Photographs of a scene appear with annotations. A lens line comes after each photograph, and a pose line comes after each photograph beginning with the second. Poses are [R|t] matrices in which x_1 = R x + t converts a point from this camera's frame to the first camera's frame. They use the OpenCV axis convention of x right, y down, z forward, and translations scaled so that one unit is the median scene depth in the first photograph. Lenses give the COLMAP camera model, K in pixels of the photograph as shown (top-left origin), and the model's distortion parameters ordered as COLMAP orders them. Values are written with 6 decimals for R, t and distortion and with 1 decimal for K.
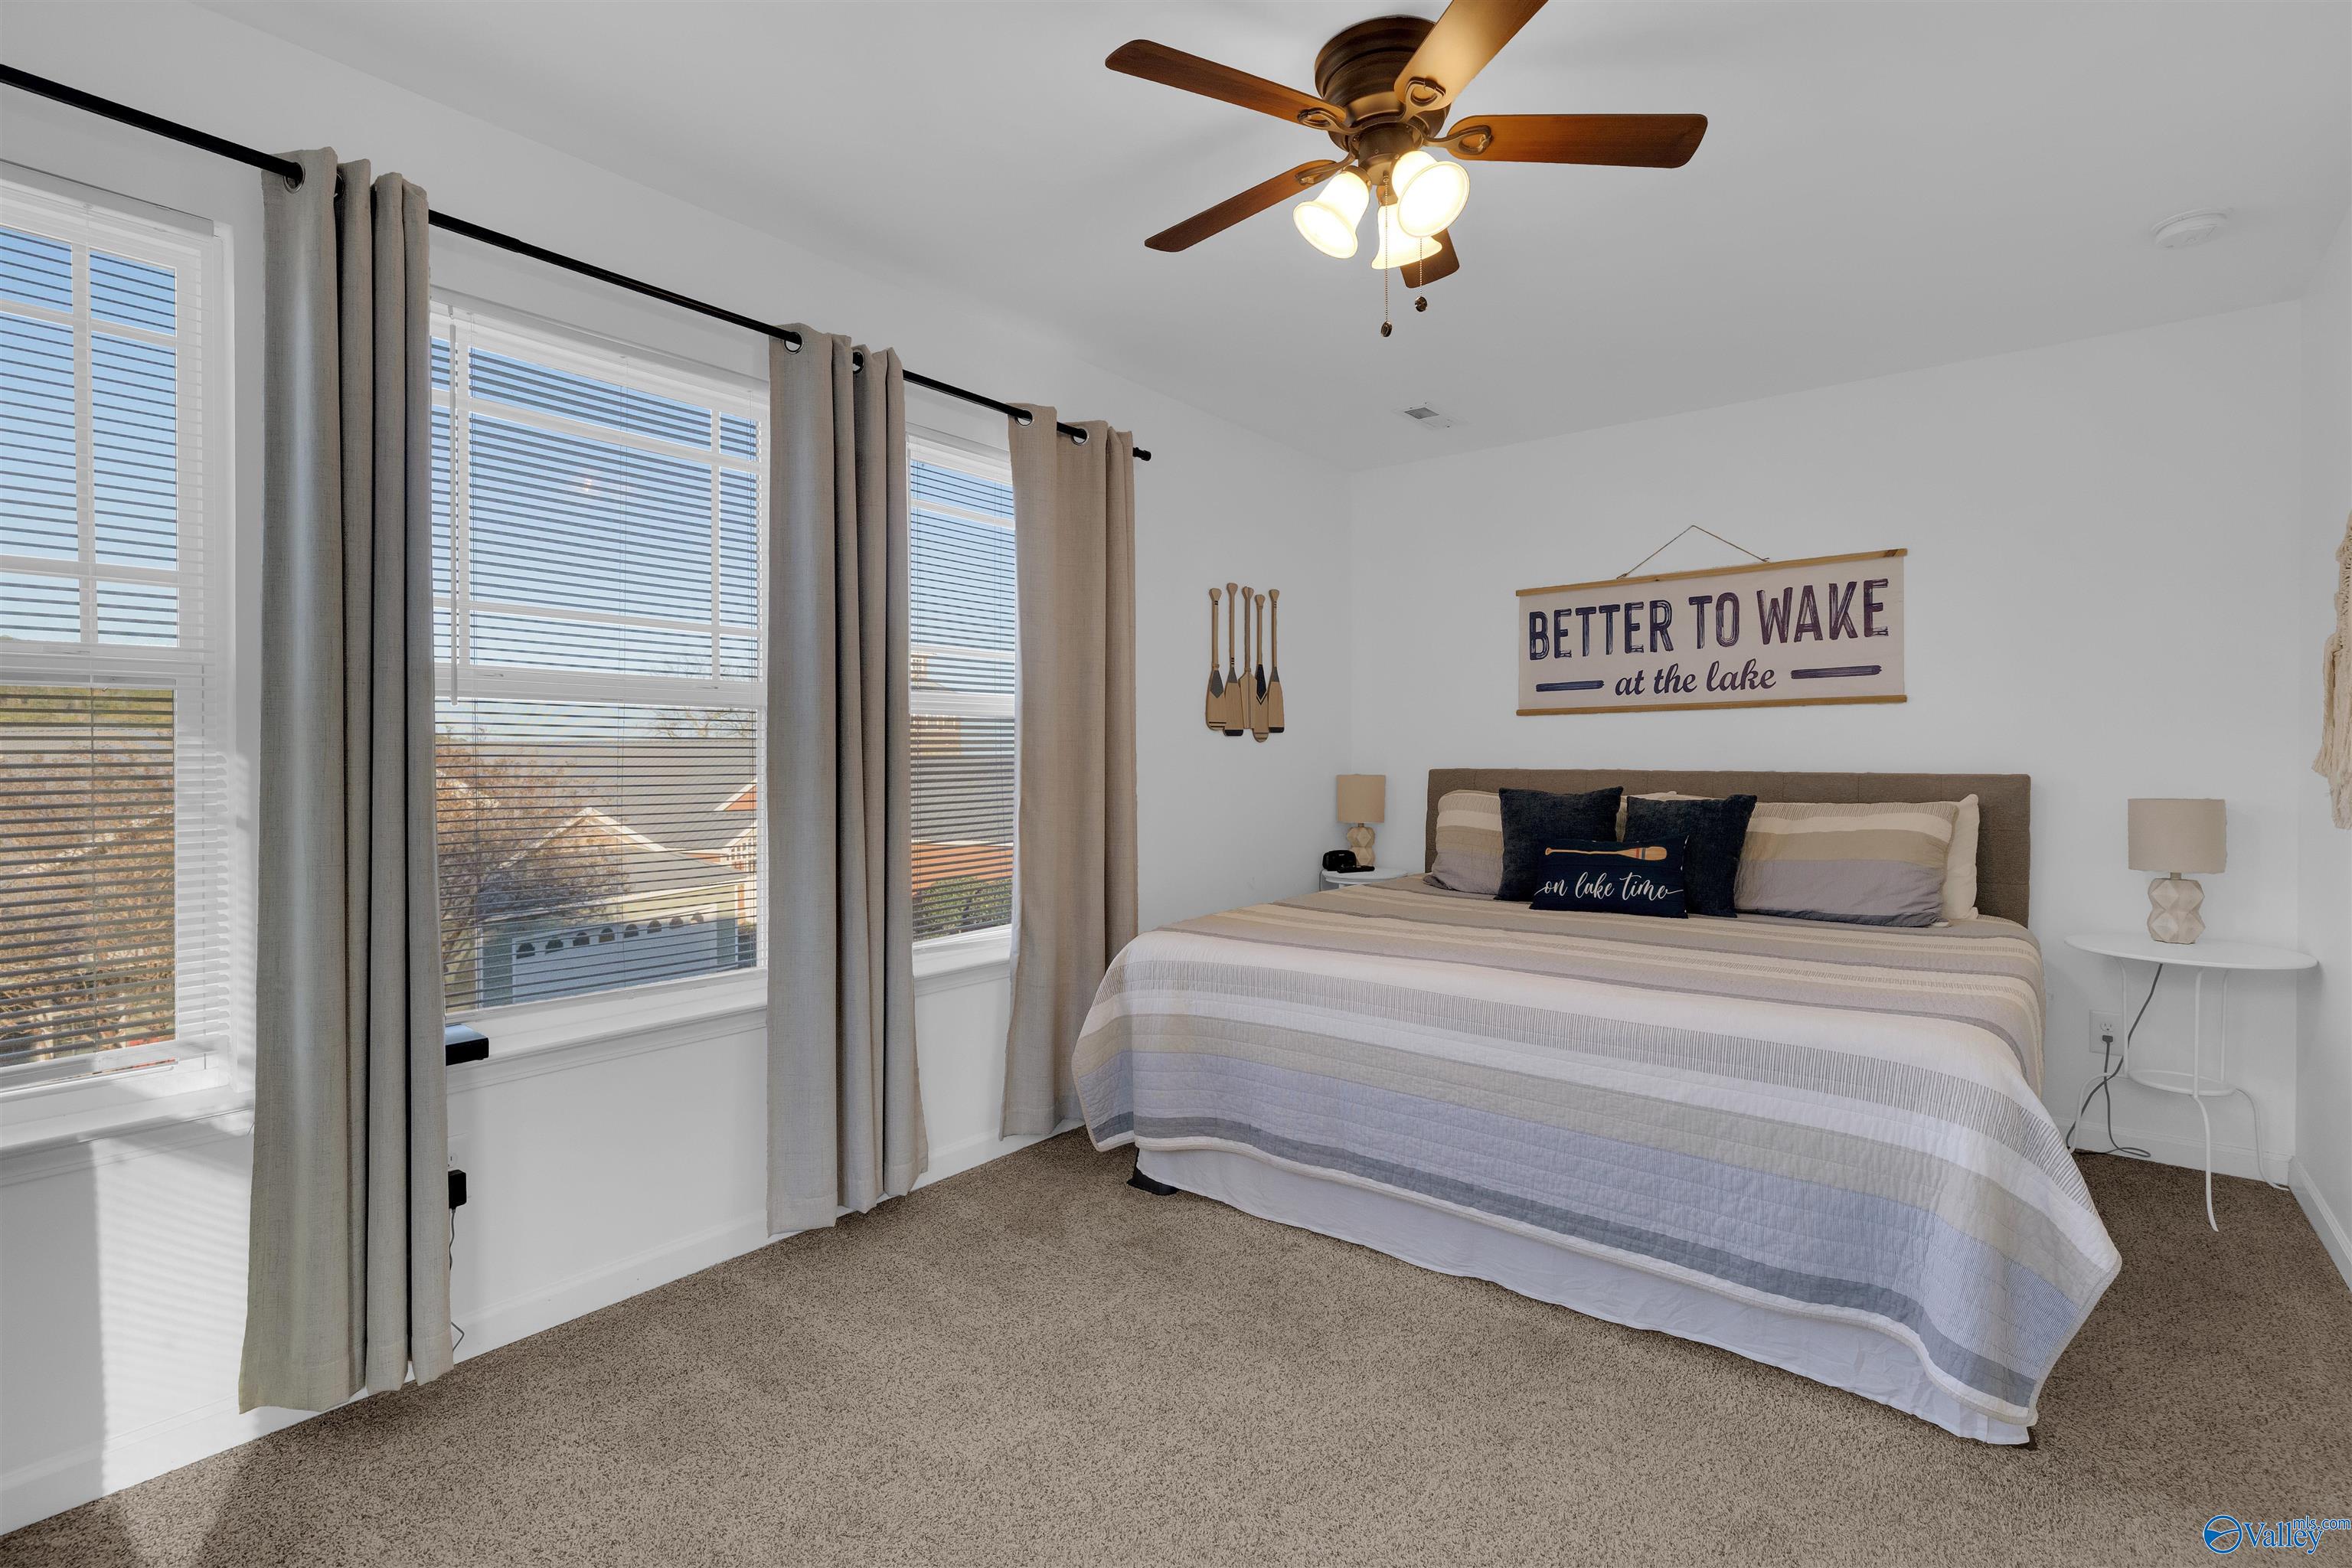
lens RADIAL K [[1099.0, 0, 1174.7], [0, 1099.0, 773.7], [0, 0, 1]] dist [-0.008435, 0.002632]
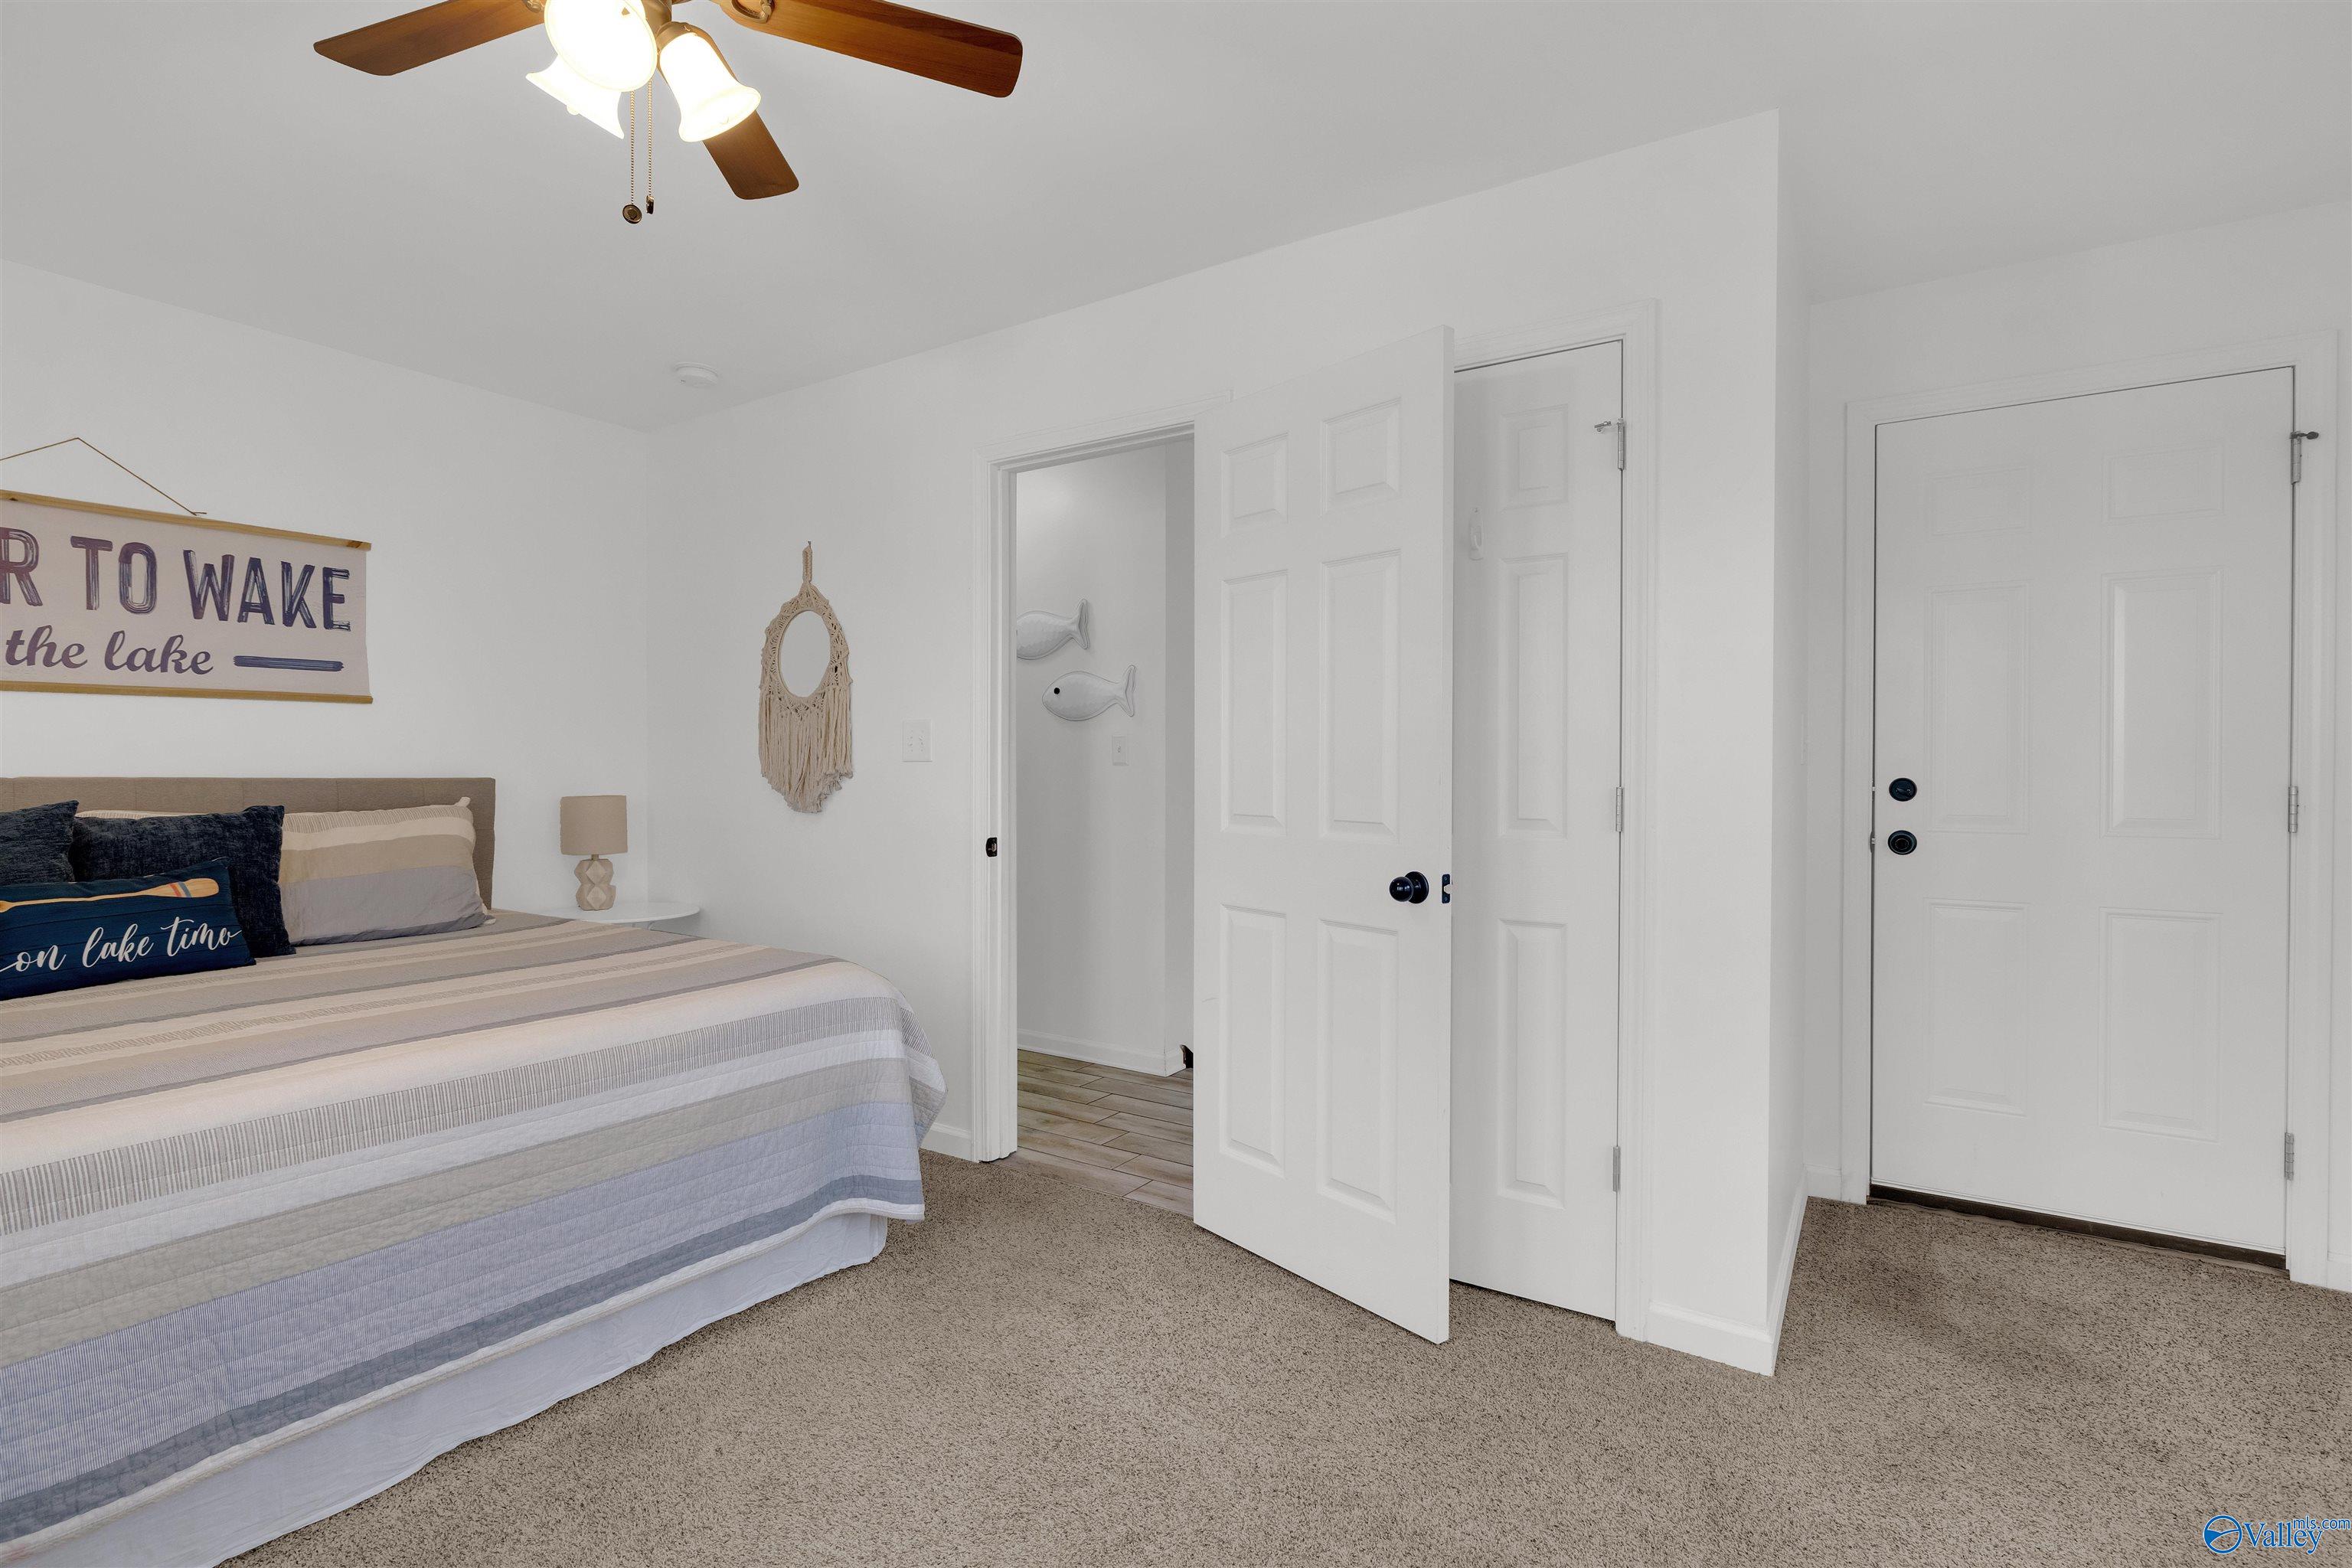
lens RADIAL K [[1099.0, 0, 1184.8], [0, 1099.0, 773.8], [0, 0, 1]] dist [-0.008435, 0.002632]
pose [[-0.105306, -0.004583, 0.994429, -0.361735], [0.007968, 0.999953, 0.005453, -0.003501], [-0.994408, 0.008498, -0.105265, 0.397155]]
